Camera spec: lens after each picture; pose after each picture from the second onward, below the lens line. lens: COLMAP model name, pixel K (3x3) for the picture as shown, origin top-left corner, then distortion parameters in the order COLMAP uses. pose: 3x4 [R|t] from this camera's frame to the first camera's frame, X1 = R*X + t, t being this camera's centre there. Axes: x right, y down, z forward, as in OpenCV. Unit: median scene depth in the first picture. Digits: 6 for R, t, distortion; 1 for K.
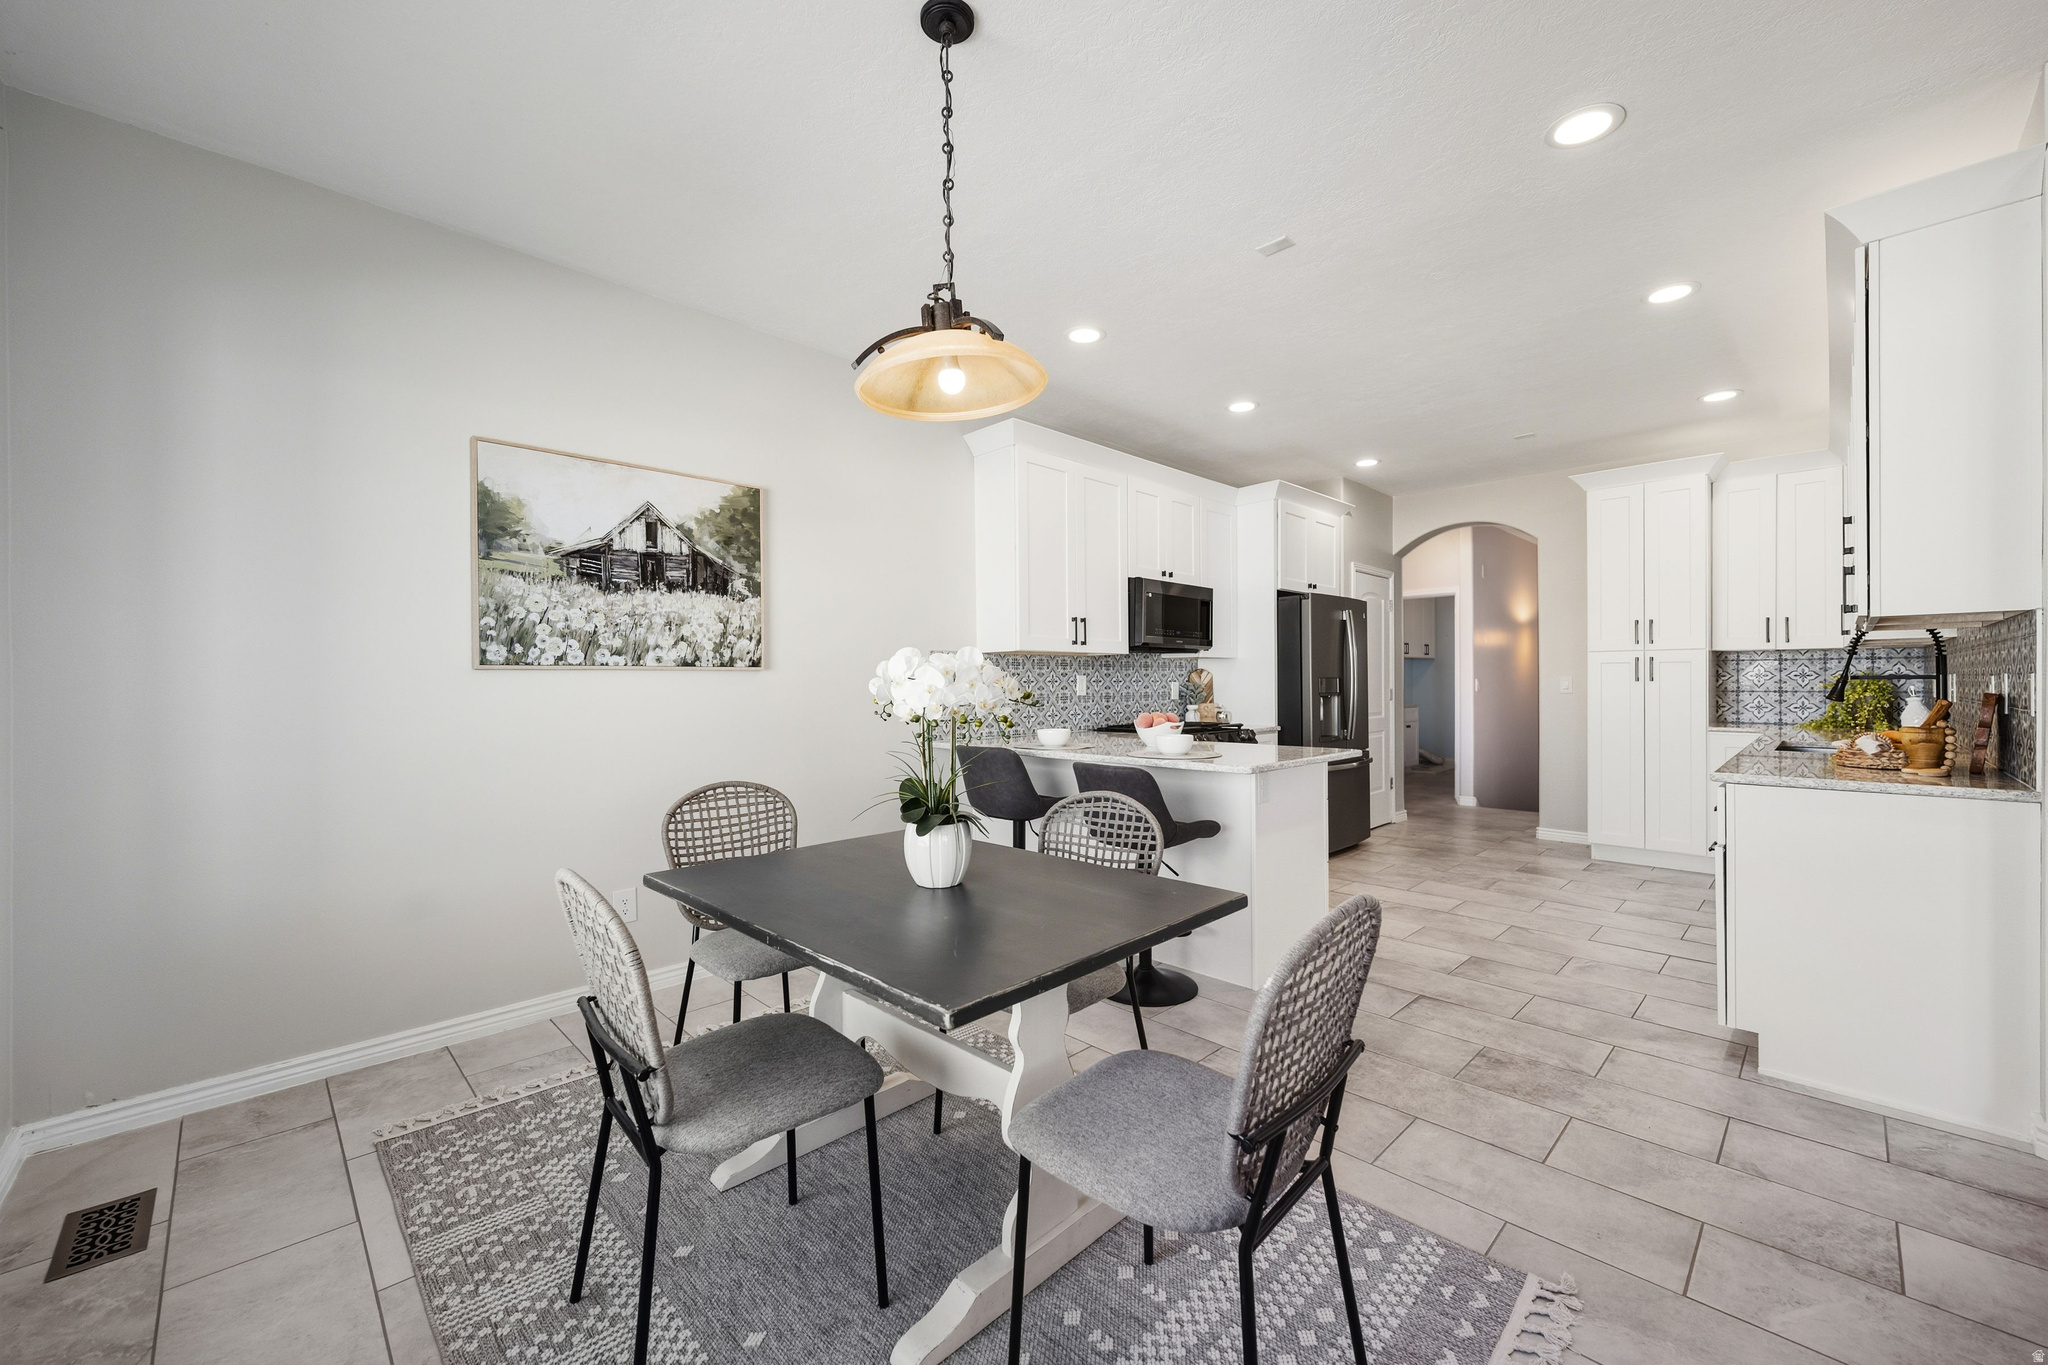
lens RADIAL K [[797.1, 0, 1036.1], [0, 797.1, 677.7], [0, 0, 1]] dist [-0.001786, -0.000347]
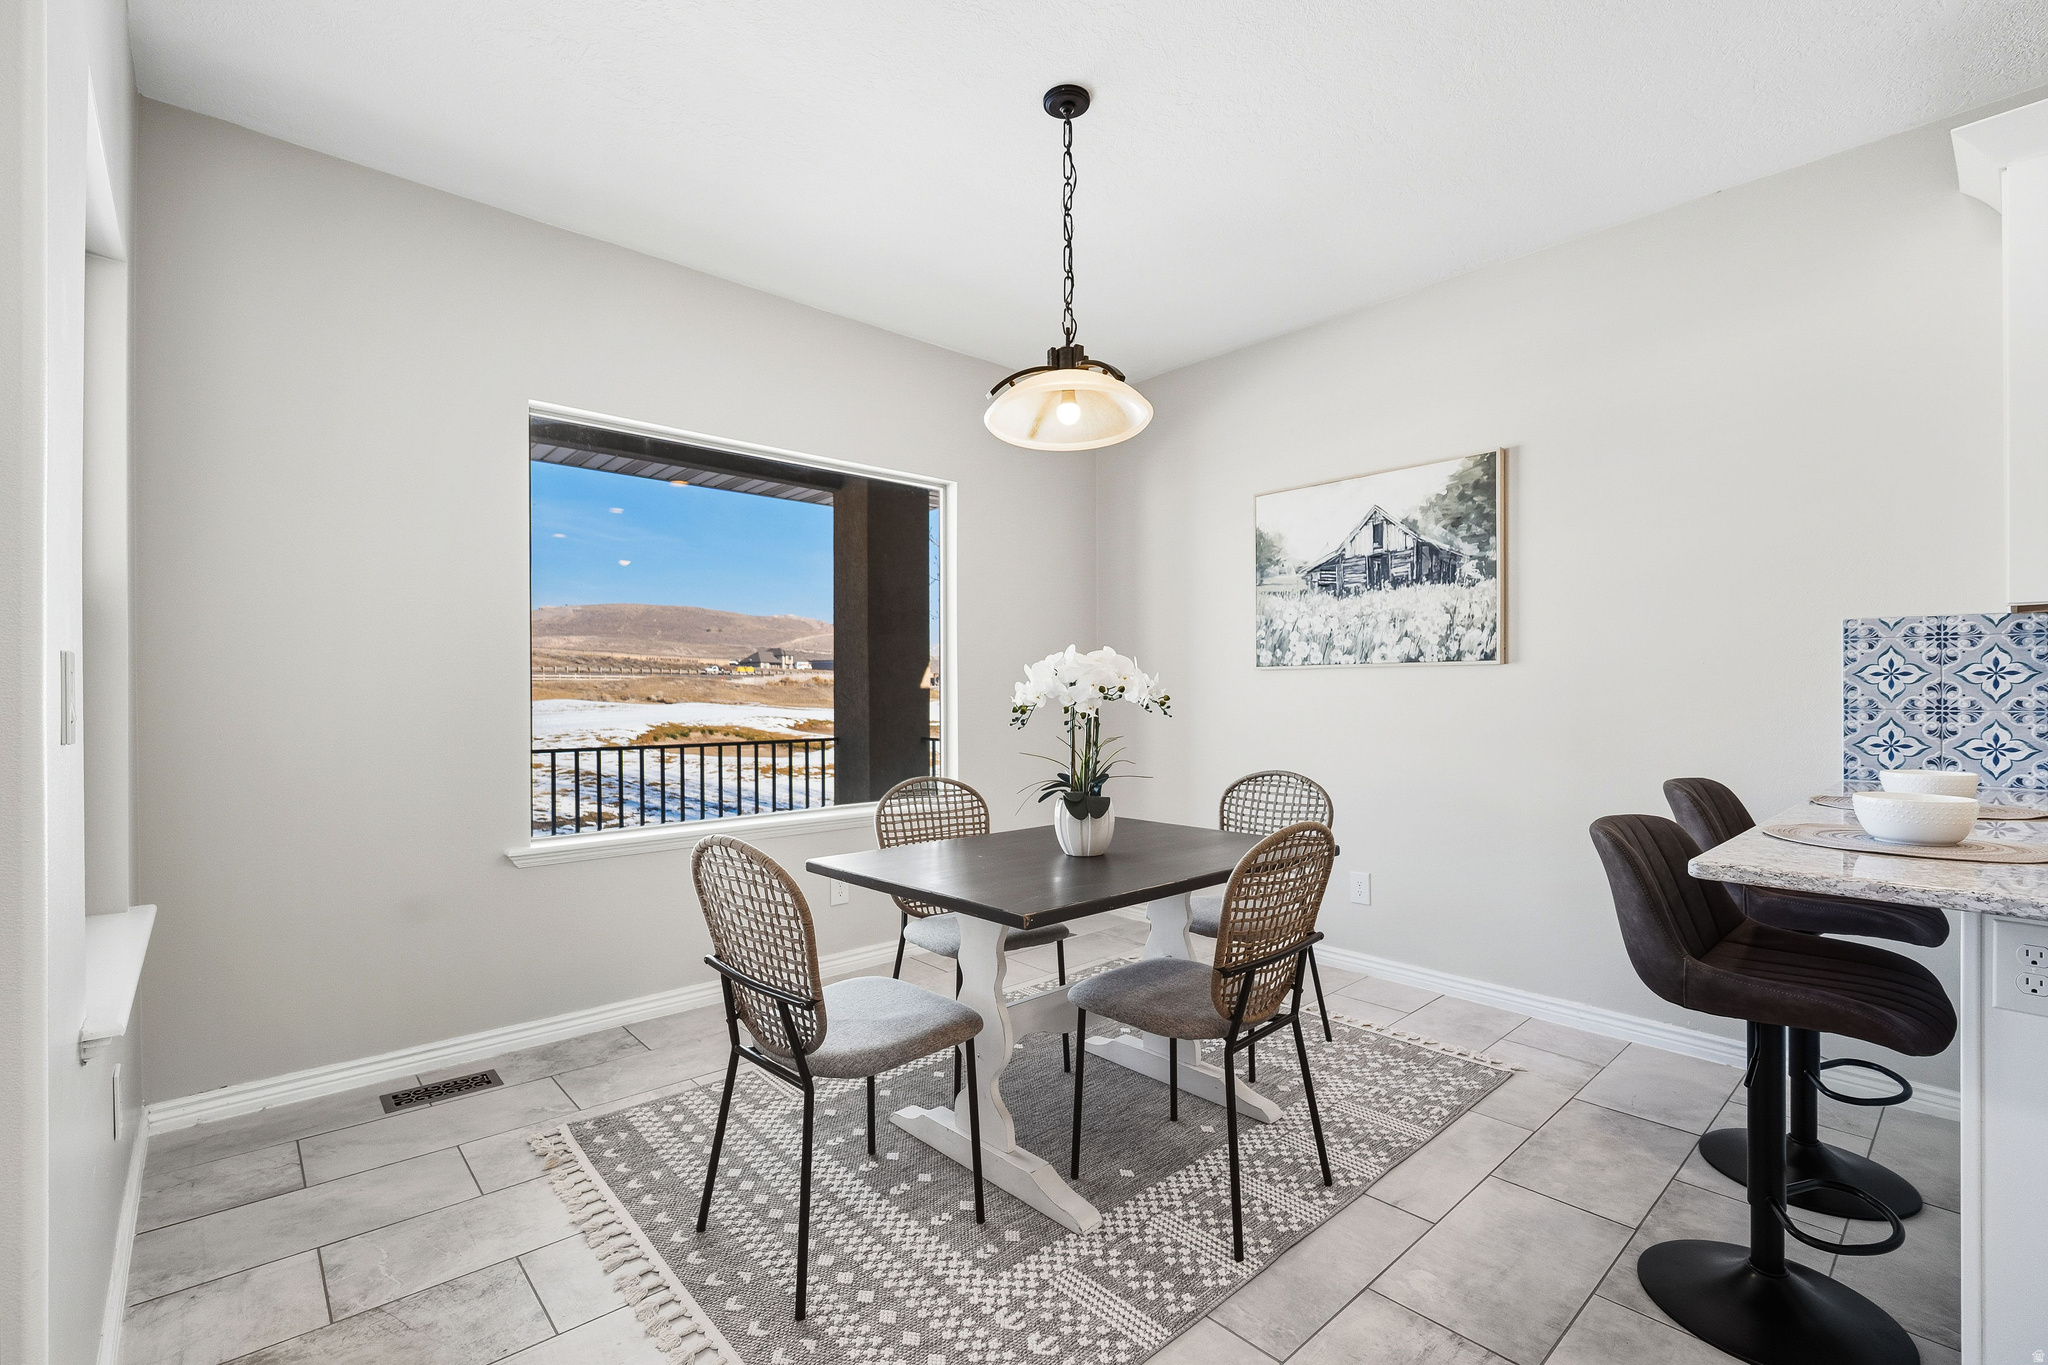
lens RADIAL K [[909.5, 0, 1016.8], [0, 909.5, 690.2], [0, 0, 1]] dist [0.000810, 0.000153]
pose [[-0.050030, 0.006058, -0.998729, 0.721863], [0.010753, 0.999927, 0.005526, 0.008804], [0.998690, -0.010463, -0.050091, 0.591479]]
